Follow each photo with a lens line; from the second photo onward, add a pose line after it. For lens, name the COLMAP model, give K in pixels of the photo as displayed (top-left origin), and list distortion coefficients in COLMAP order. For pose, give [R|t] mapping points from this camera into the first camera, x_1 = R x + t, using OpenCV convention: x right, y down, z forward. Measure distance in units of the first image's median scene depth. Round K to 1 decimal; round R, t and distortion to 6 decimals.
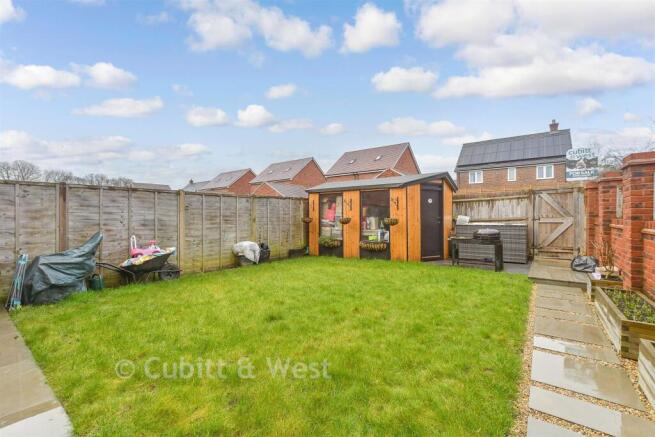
lens RADIAL K [[286.4, 0, 324.9], [0, 286.4, 217.7], [0, 0, 1]] dist [-0.016022, 0.000385]
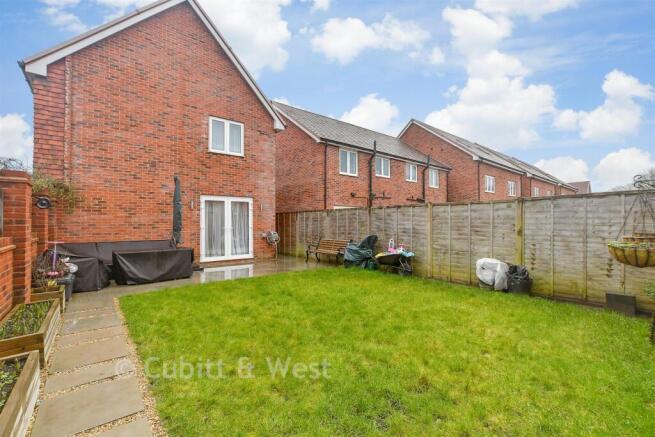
lens RADIAL K [[286.4, 0, 329.9], [0, 286.4, 221.9], [0, 0, 1]] dist [-0.016022, 0.000385]
pose [[-0.227268, -0.003527, -0.973826, 0.487886], [-0.009511, 0.999954, -0.001403, -0.011127], [0.973786, 0.008943, -0.227291, 0.612192]]
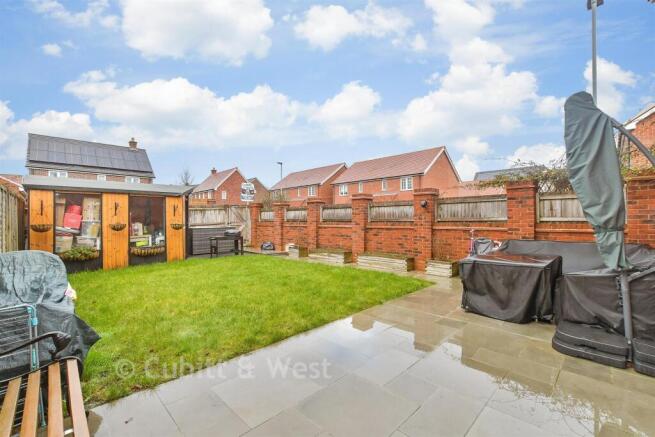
lens RADIAL K [[286.4, 0, 324.2], [0, 286.4, 218.6], [0, 0, 1]] dist [-0.016022, 0.000385]
pose [[0.159052, 0.007742, 0.987240, -0.702497], [0.012852, 0.999868, -0.009912, 0.001272], [-0.987187, 0.014265, 0.158932, 0.212689]]
